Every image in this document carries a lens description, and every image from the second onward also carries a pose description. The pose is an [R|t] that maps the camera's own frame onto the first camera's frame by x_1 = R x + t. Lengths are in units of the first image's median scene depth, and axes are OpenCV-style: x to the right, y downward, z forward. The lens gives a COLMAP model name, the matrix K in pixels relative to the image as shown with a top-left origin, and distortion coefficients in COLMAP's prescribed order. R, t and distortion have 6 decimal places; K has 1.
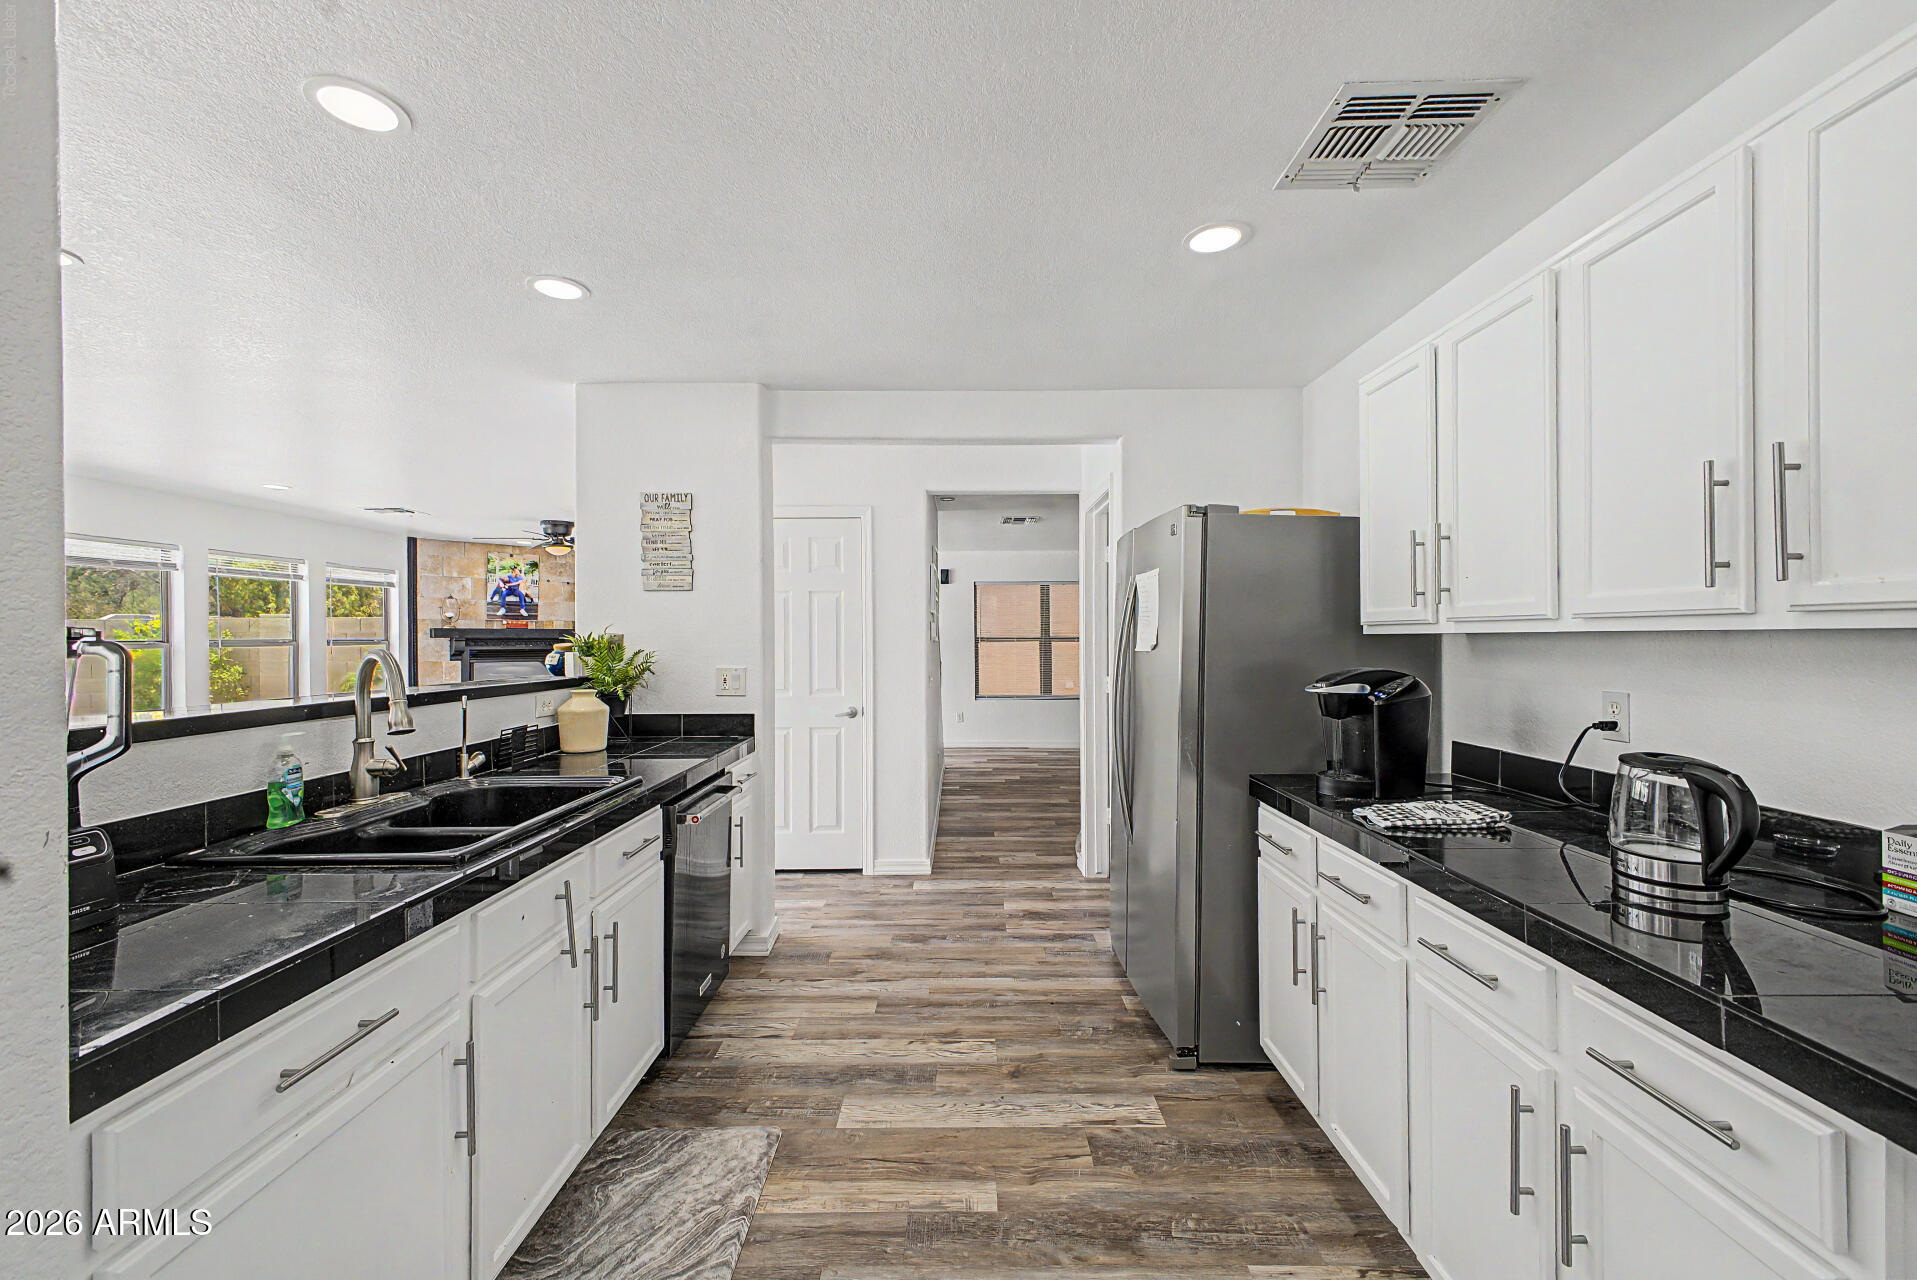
lens RADIAL K [[755.5, 0, 960.7], [0, 755.5, 636.1], [0, 0, 1]] dist [0.016121, -0.005785]
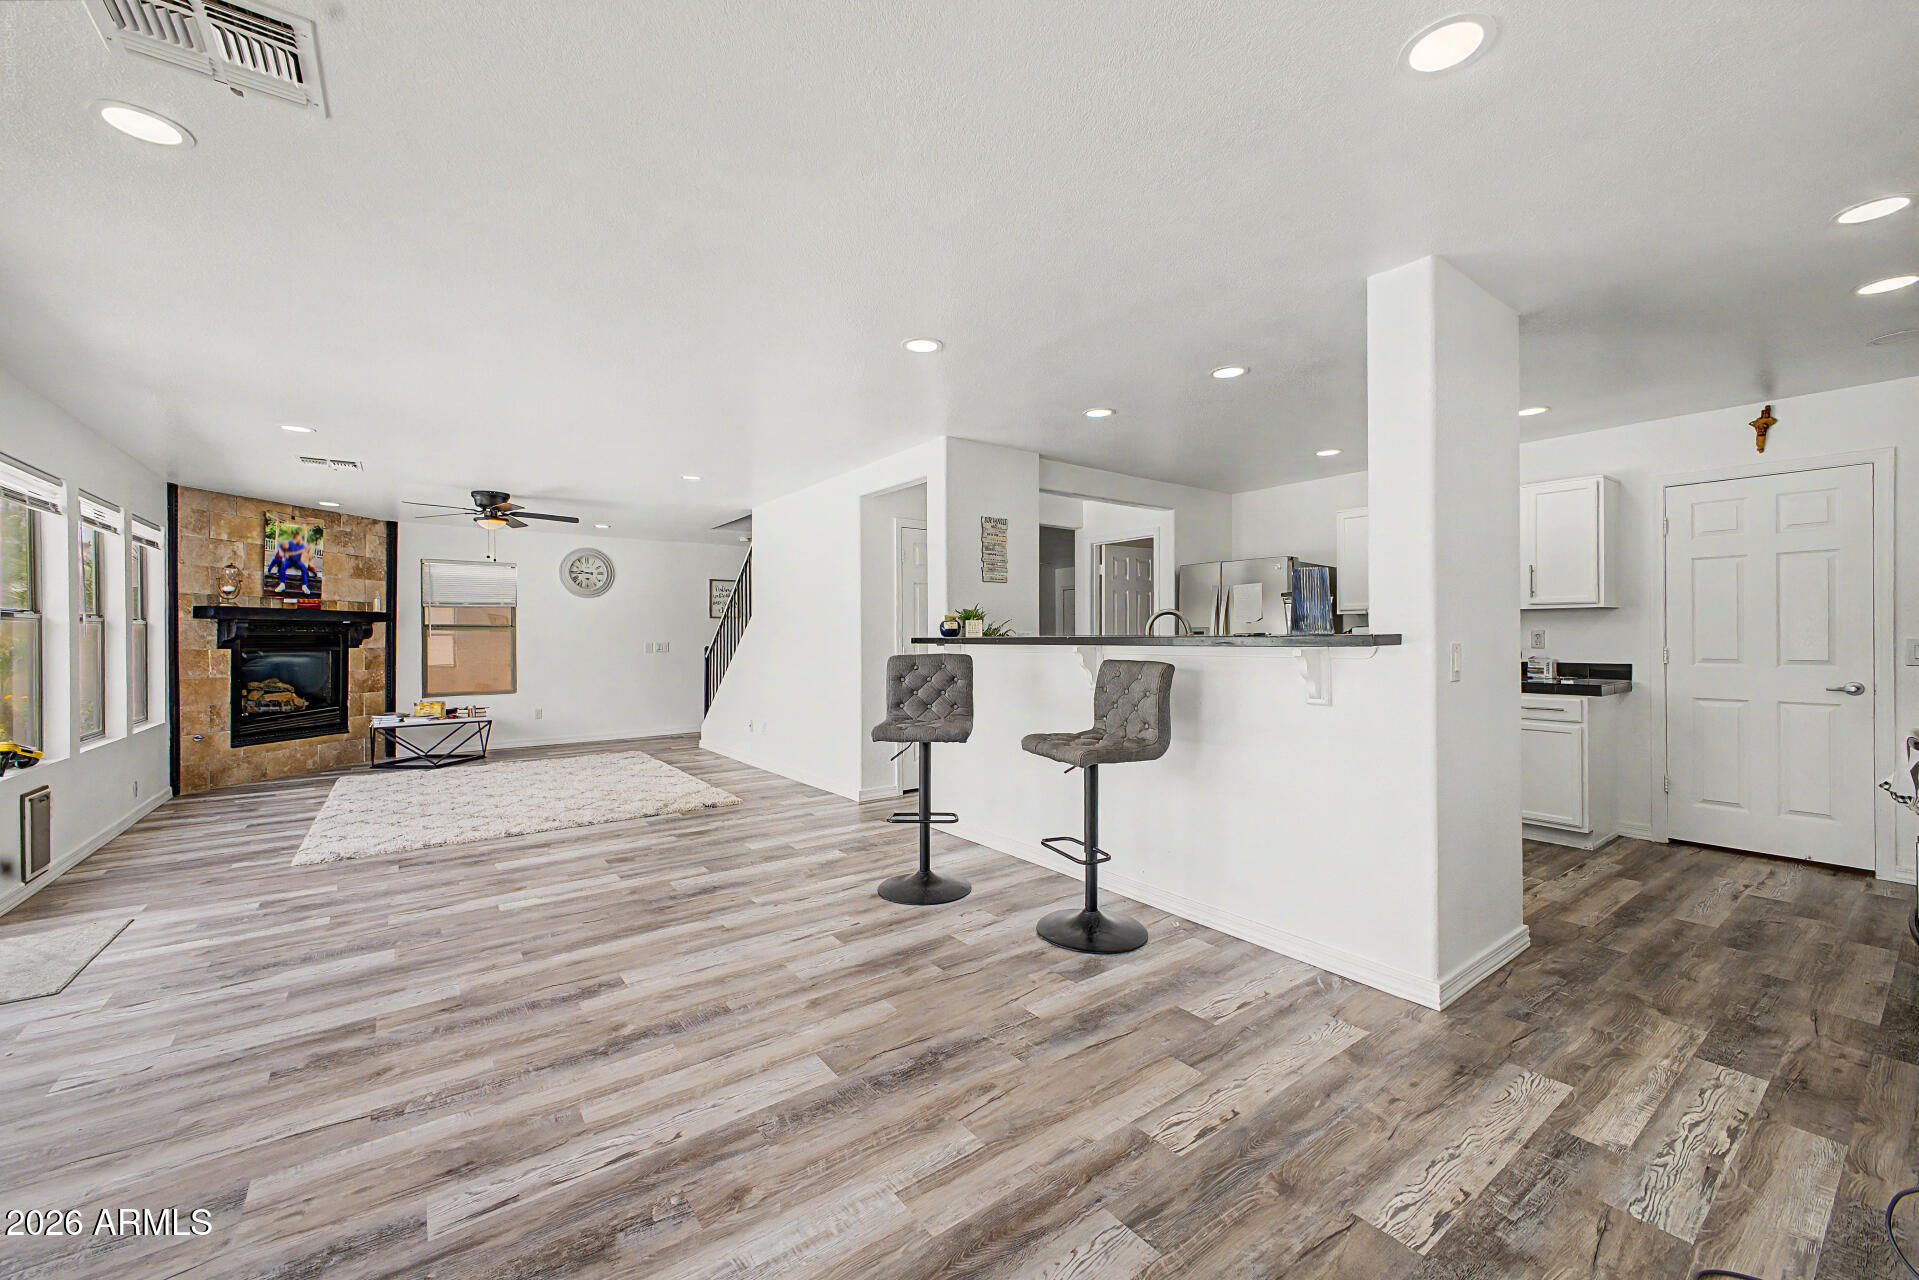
lens RADIAL K [[750.3, 0, 961.6], [0, 750.3, 634.6], [0, 0, 1]] dist [0.020001, -0.006089]
pose [[0.799929, 0.003503, 0.600085, -1.345575], [-0.000689, 0.999988, -0.004919, 0.053882], [-0.600095, 0.003521, 0.799921, -0.159328]]
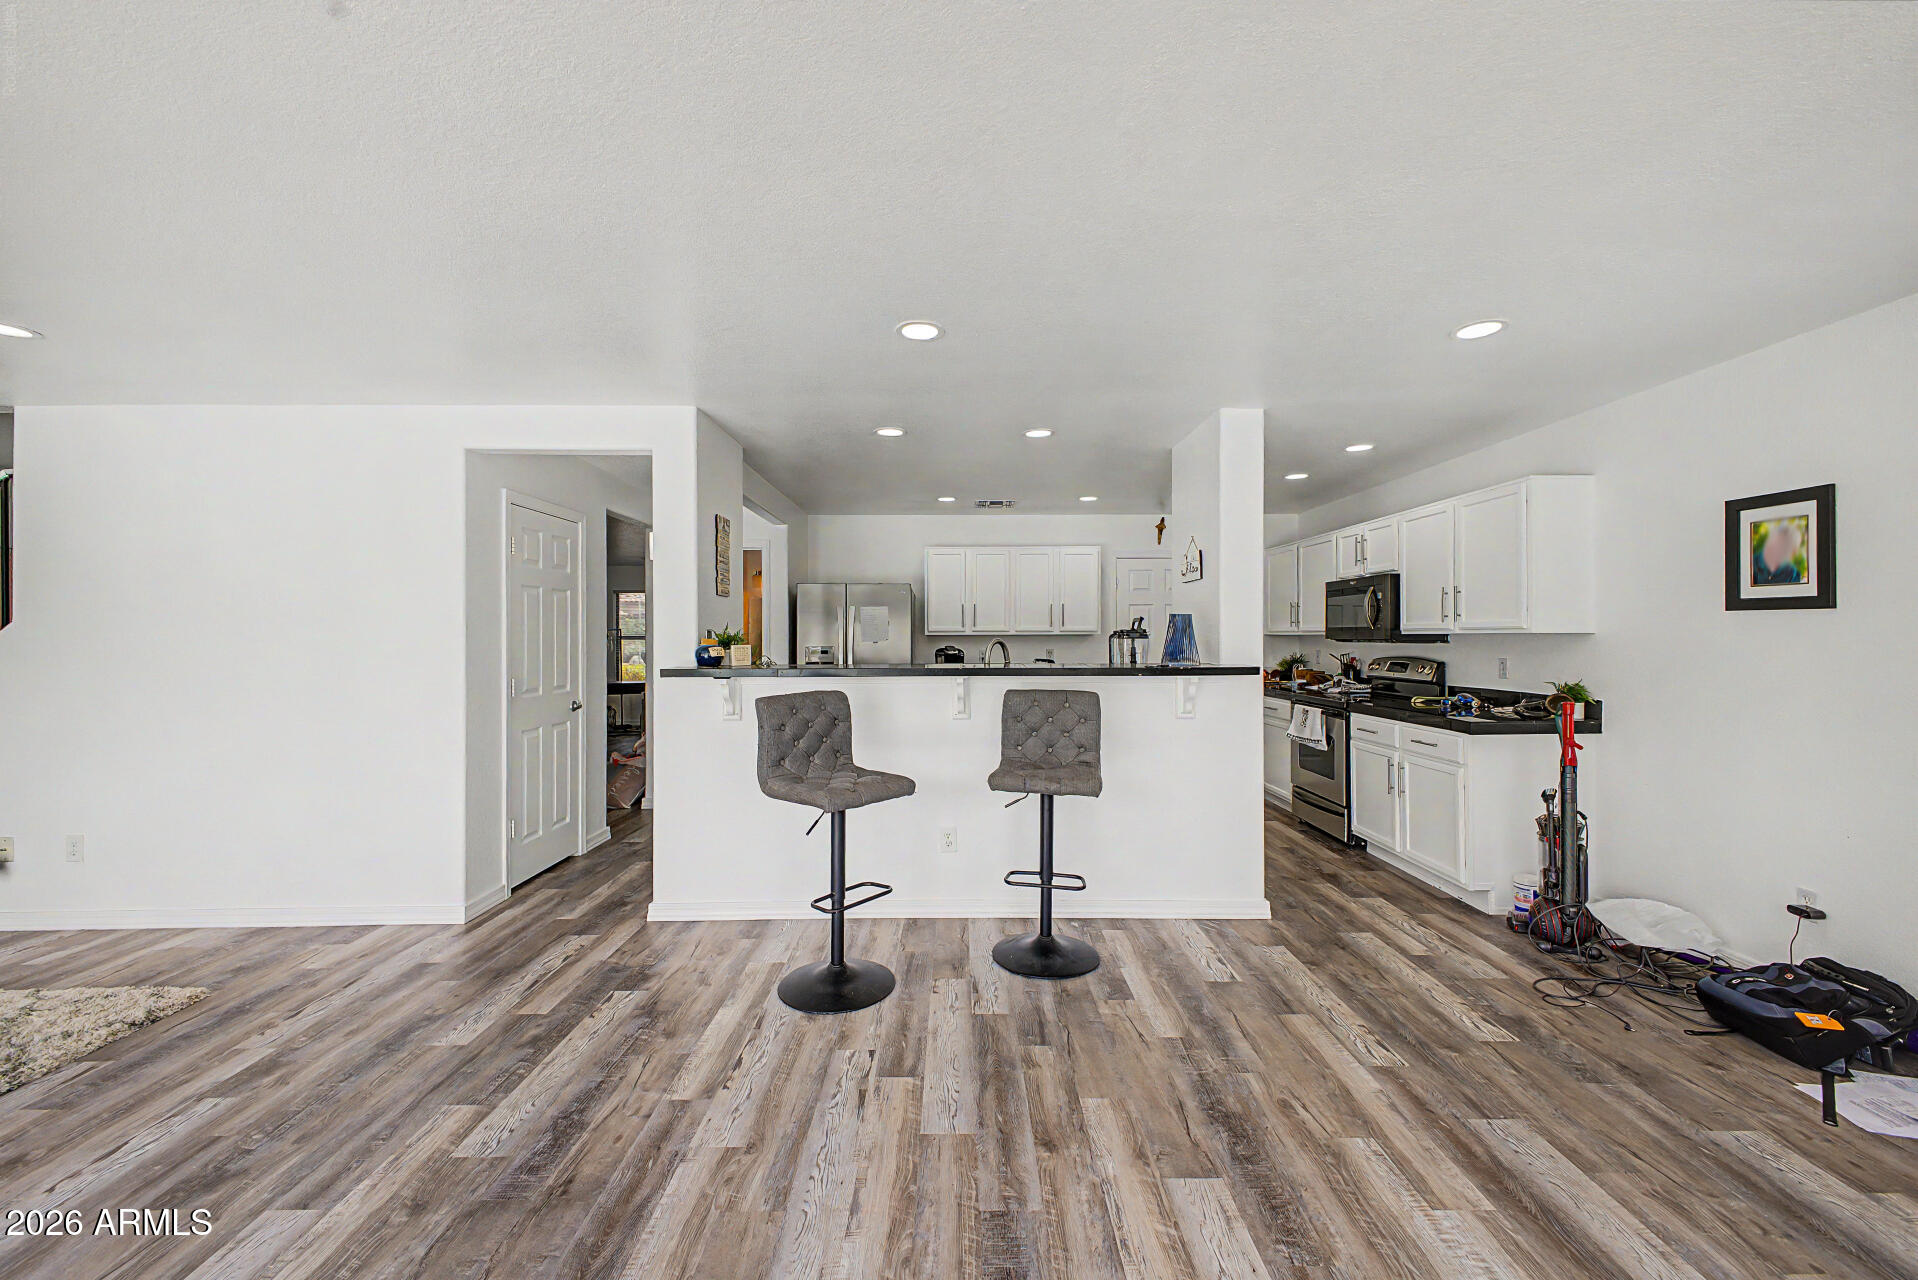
lens RADIAL K [[758.6, 0, 960.5], [0, 758.6, 626.6], [0, 0, 1]] dist [0.013611, -0.000646]
pose [[-0.008631, 0.014601, 0.999856, -1.639578], [0.000495, 0.999893, -0.014597, 0.008774], [-0.999963, 0.000369, -0.008637, 0.627959]]
